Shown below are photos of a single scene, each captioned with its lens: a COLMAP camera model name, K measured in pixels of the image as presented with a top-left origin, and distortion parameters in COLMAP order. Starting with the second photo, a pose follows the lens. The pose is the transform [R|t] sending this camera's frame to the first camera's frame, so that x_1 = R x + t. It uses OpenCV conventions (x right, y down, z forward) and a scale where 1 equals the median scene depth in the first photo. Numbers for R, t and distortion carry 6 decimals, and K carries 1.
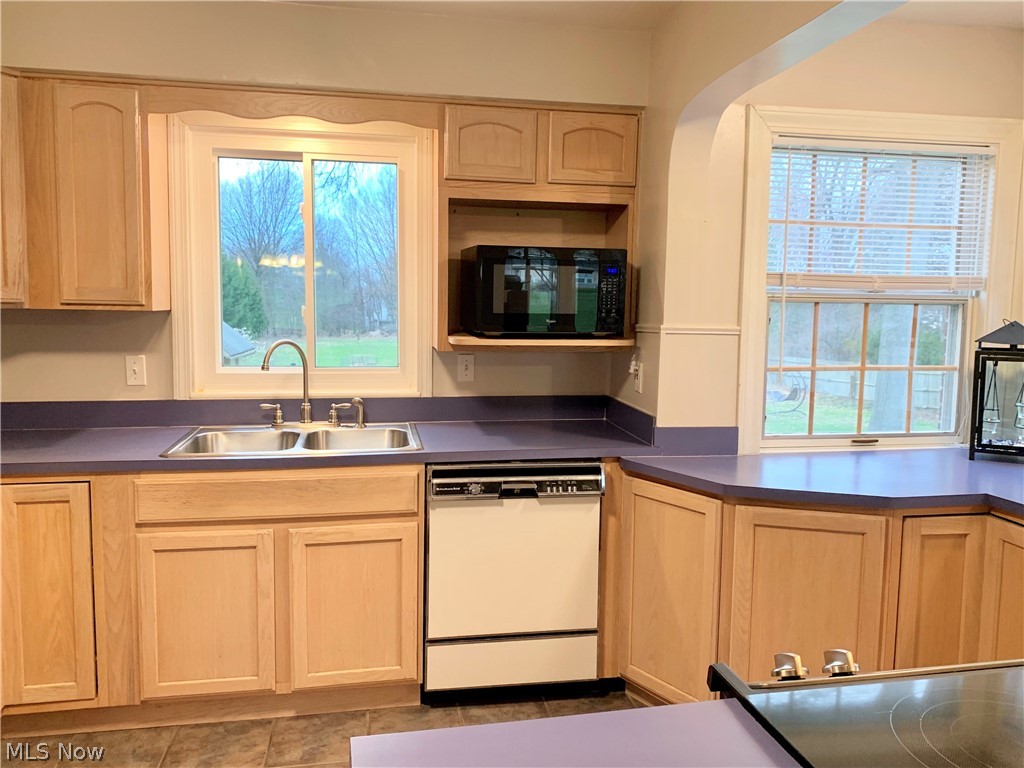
lens RADIAL K [[783.4, 0, 510.0], [0, 783.4, 368.9], [0, 0, 1]] dist [0.046086, -0.013087]
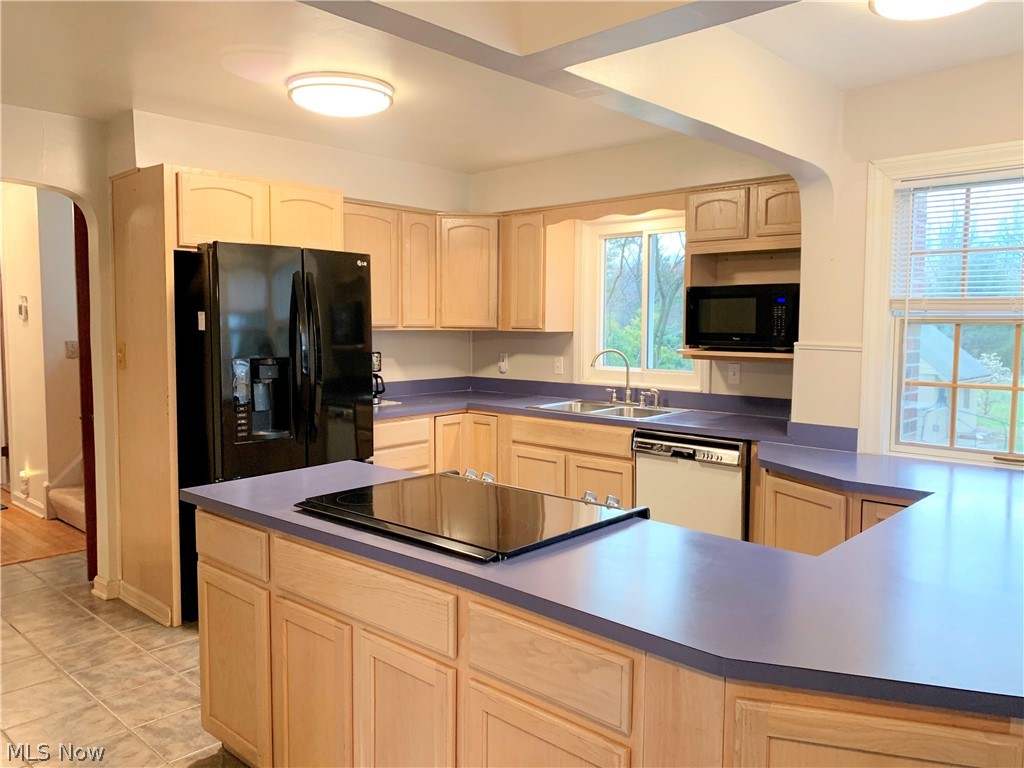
lens RADIAL K [[783.4, 0, 513.5], [0, 783.4, 384.1], [0, 0, 1]] dist [0.046086, -0.013087]
pose [[0.587026, 0.053746, -0.807782, 0.929682], [-0.063237, 0.997789, 0.020433, 0.014319], [0.807095, 0.039087, 0.589127, -0.123220]]
